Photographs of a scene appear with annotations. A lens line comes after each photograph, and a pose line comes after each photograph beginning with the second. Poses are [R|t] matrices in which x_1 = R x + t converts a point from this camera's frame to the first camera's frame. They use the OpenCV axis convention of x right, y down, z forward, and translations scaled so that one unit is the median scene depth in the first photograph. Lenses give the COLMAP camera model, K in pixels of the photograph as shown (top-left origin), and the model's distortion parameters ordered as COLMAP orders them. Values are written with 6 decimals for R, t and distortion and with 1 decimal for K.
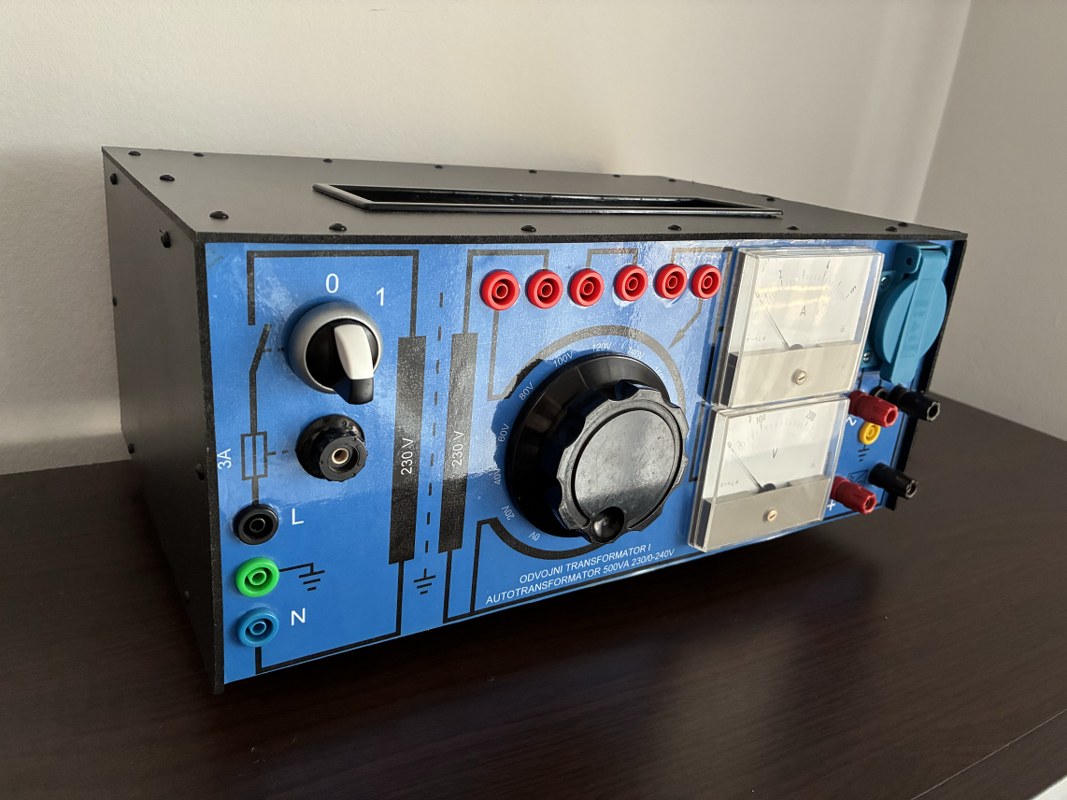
lens RADIAL K [[820.9, 0, 538.5], [0, 820.9, 397.0], [0, 0, 1]] dist [0.043790, -0.049409]
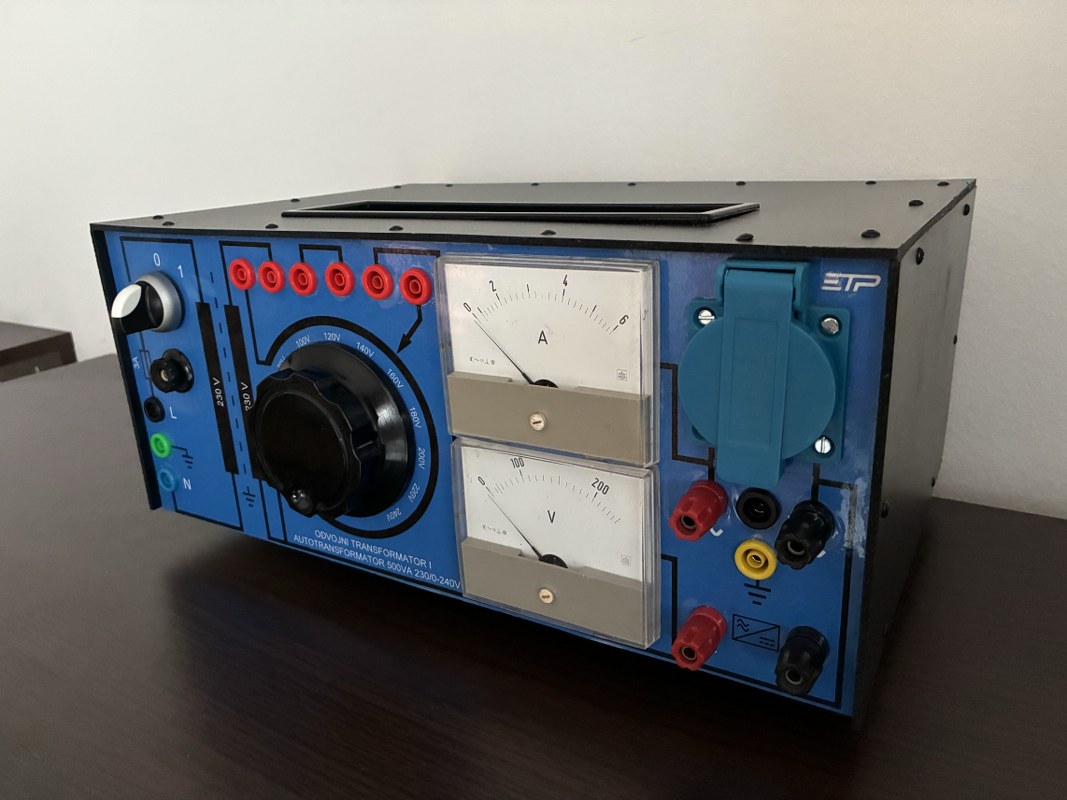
lens RADIAL K [[820.9, 0, 532.1], [0, 820.9, 392.5], [0, 0, 1]] dist [0.043790, -0.049409]
pose [[0.452974, 0.161344, -0.876802, 1.117075], [-0.213233, 0.974550, 0.069170, -0.116558], [0.865648, 0.155631, 0.475850, 0.695333]]
